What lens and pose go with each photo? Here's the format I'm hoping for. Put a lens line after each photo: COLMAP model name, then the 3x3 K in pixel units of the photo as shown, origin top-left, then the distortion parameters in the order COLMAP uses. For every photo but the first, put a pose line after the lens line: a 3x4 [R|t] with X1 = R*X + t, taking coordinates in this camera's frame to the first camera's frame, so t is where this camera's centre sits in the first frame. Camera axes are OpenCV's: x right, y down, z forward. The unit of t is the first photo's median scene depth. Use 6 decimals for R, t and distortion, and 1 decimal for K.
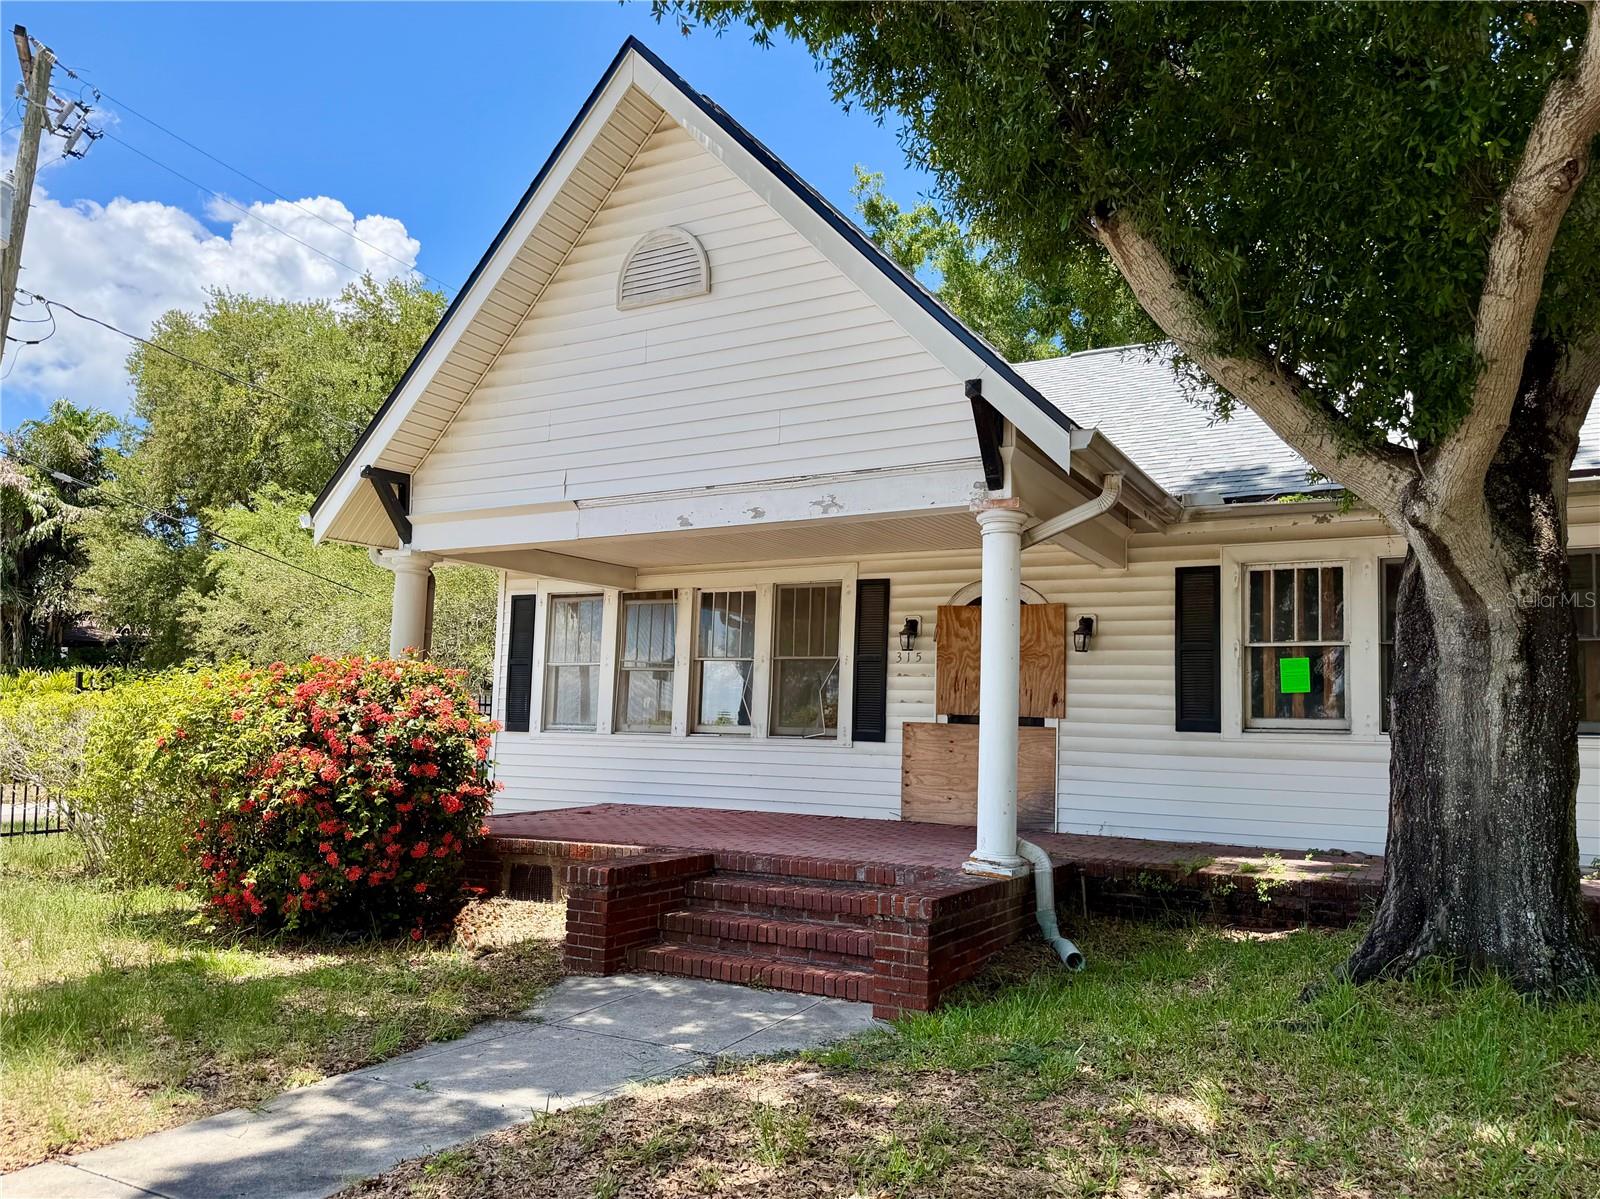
lens RADIAL K [[1152.8, 0, 774.0], [0, 1152.8, 653.8], [0, 0, 1]] dist [0.055999, -0.041474]
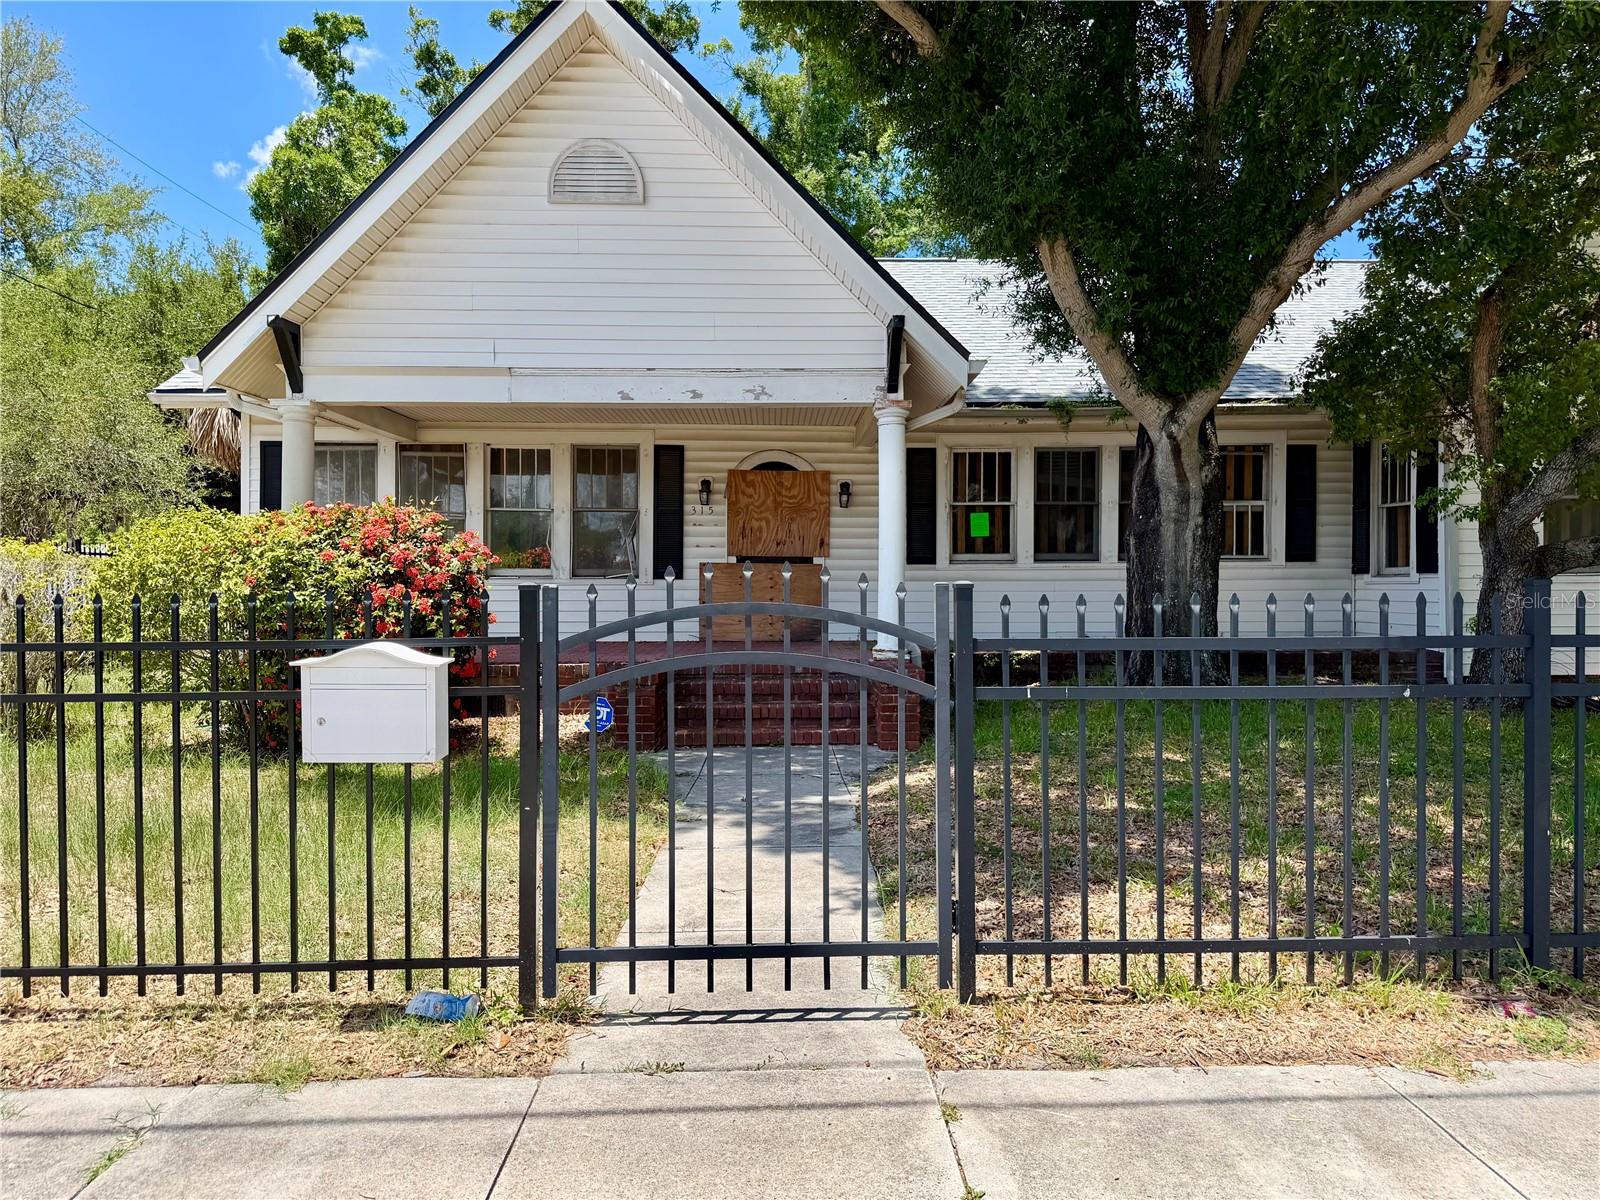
lens RADIAL K [[1152.8, 0, 776.9], [0, 1152.8, 616.9], [0, 0, 1]] dist [0.055999, -0.041474]
pose [[0.856071, -0.038287, 0.515438, -0.526866], [-0.010548, 0.995751, 0.091483, 0.003257], [-0.516750, -0.083753, 0.852030, -0.122927]]
